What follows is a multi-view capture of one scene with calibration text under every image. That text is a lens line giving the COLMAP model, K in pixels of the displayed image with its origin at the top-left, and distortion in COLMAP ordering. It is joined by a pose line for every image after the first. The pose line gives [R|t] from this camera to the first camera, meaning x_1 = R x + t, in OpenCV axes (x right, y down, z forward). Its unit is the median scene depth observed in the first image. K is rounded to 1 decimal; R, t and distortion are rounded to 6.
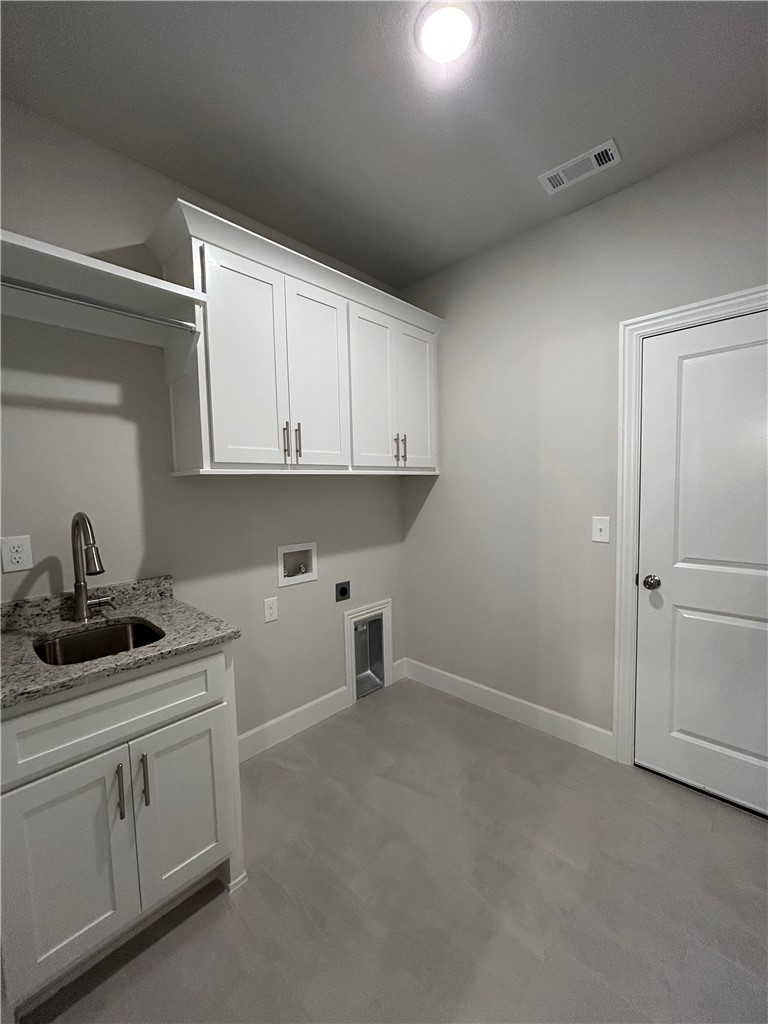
lens RADIAL K [[408.1, 0, 384.0], [0, 408.1, 512.0], [0, 0, 1]] dist [0.001326, 0.000389]
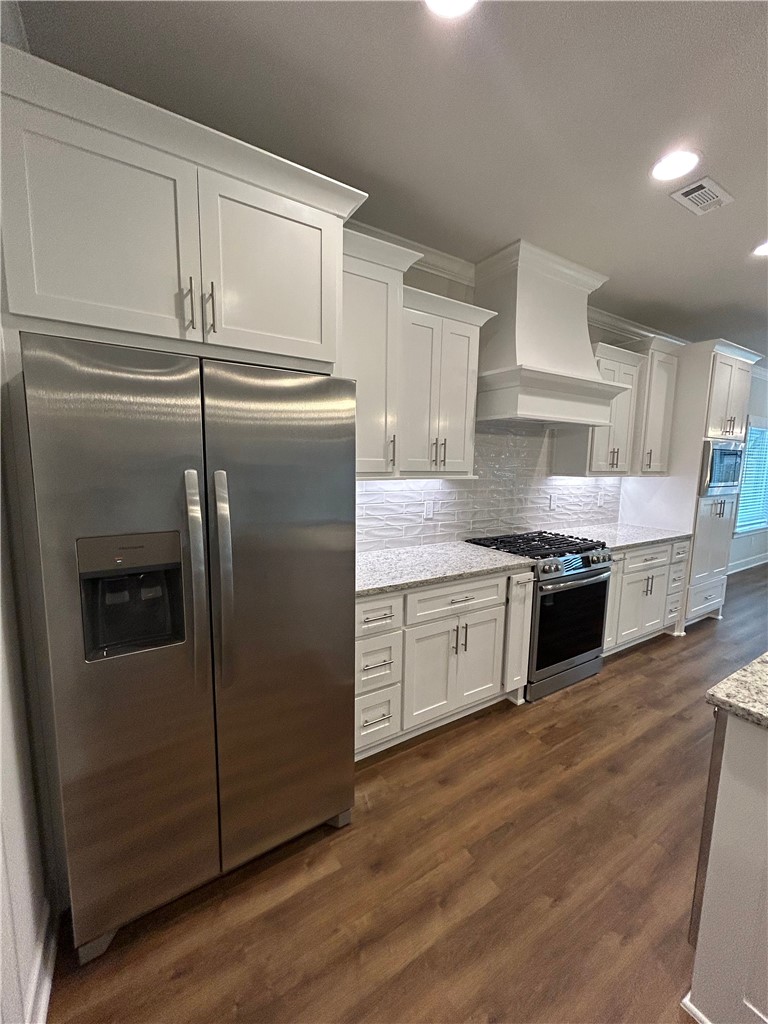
lens RADIAL K [[408.1, 0, 384.0], [0, 408.1, 512.0], [0, 0, 1]] dist [0.001326, 0.000389]
pose [[0.968594, 0.069366, -0.238775, -0.539257], [-0.056278, 0.996537, 0.061209, -0.007092], [0.242194, -0.045849, 0.969144, -0.861902]]
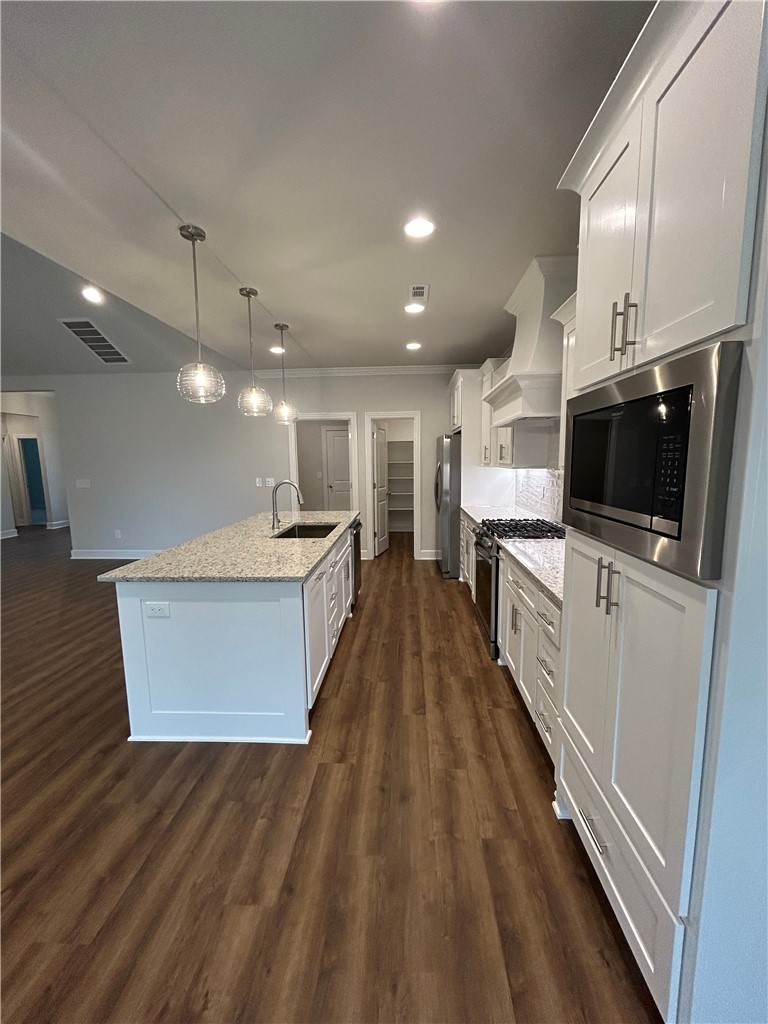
lens RADIAL K [[408.1, 0, 384.0], [0, 408.1, 512.0], [0, 0, 1]] dist [0.001326, 0.000389]
pose [[-0.756397, 0.118963, -0.643204, 2.053909], [-0.012384, 0.980542, 0.195919, -0.328709], [0.653995, 0.156158, -0.740206, 2.848950]]
